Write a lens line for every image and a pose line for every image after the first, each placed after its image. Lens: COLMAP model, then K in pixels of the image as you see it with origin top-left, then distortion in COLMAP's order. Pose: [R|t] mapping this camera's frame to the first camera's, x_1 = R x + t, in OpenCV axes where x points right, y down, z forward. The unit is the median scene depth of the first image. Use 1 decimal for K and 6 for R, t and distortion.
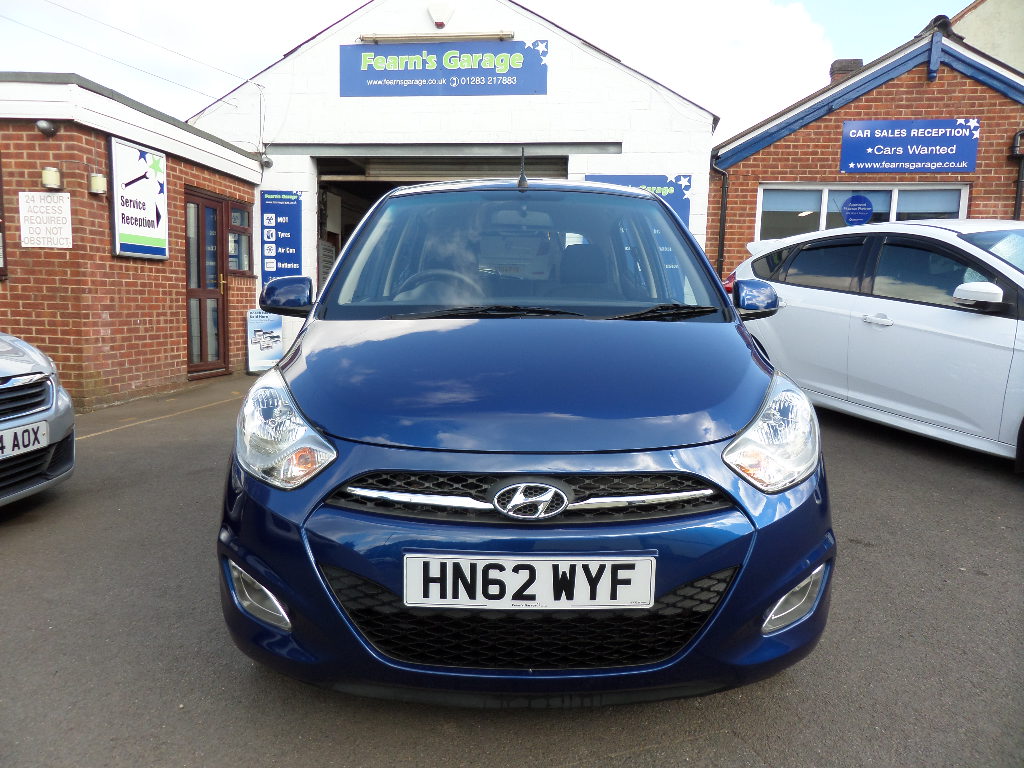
lens RADIAL K [[710.1, 0, 495.6], [0, 710.1, 378.7], [0, 0, 1]] dist [0.017524, 0.002163]
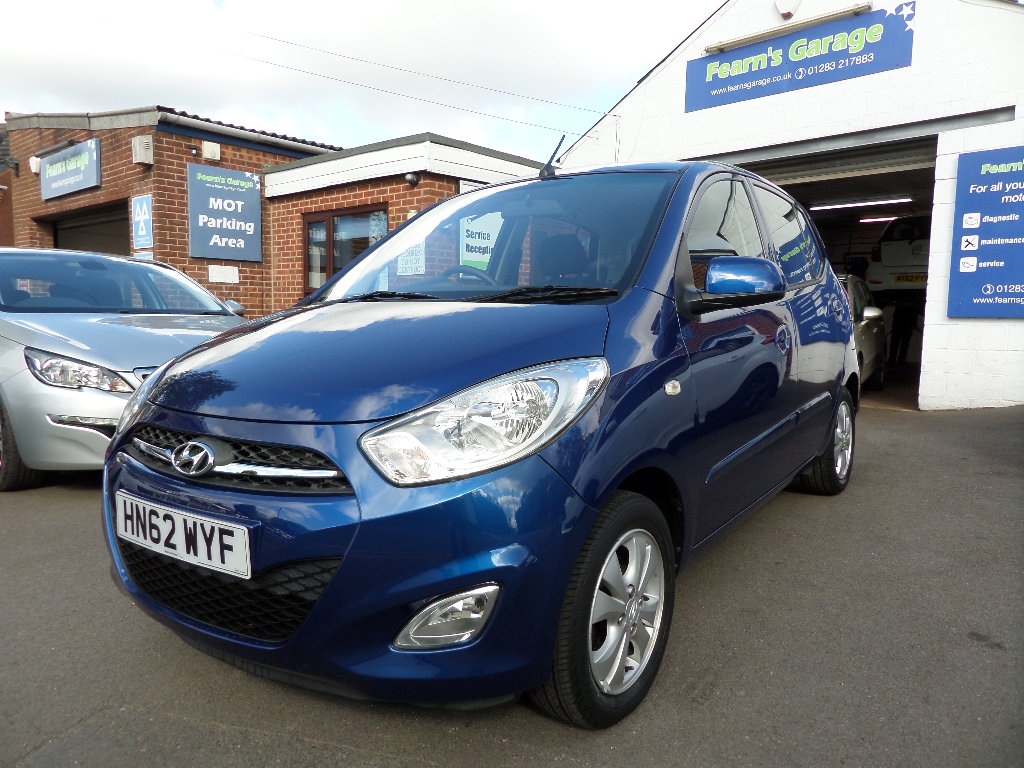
lens RADIAL K [[710.1, 0, 495.6], [0, 710.1, 378.7], [0, 0, 1]] dist [0.017524, 0.002163]
pose [[0.820574, 0.041711, -0.570016, 0.211547], [-0.061562, 0.997981, -0.015595, 0.008137], [0.568215, 0.047889, 0.821486, 0.075831]]
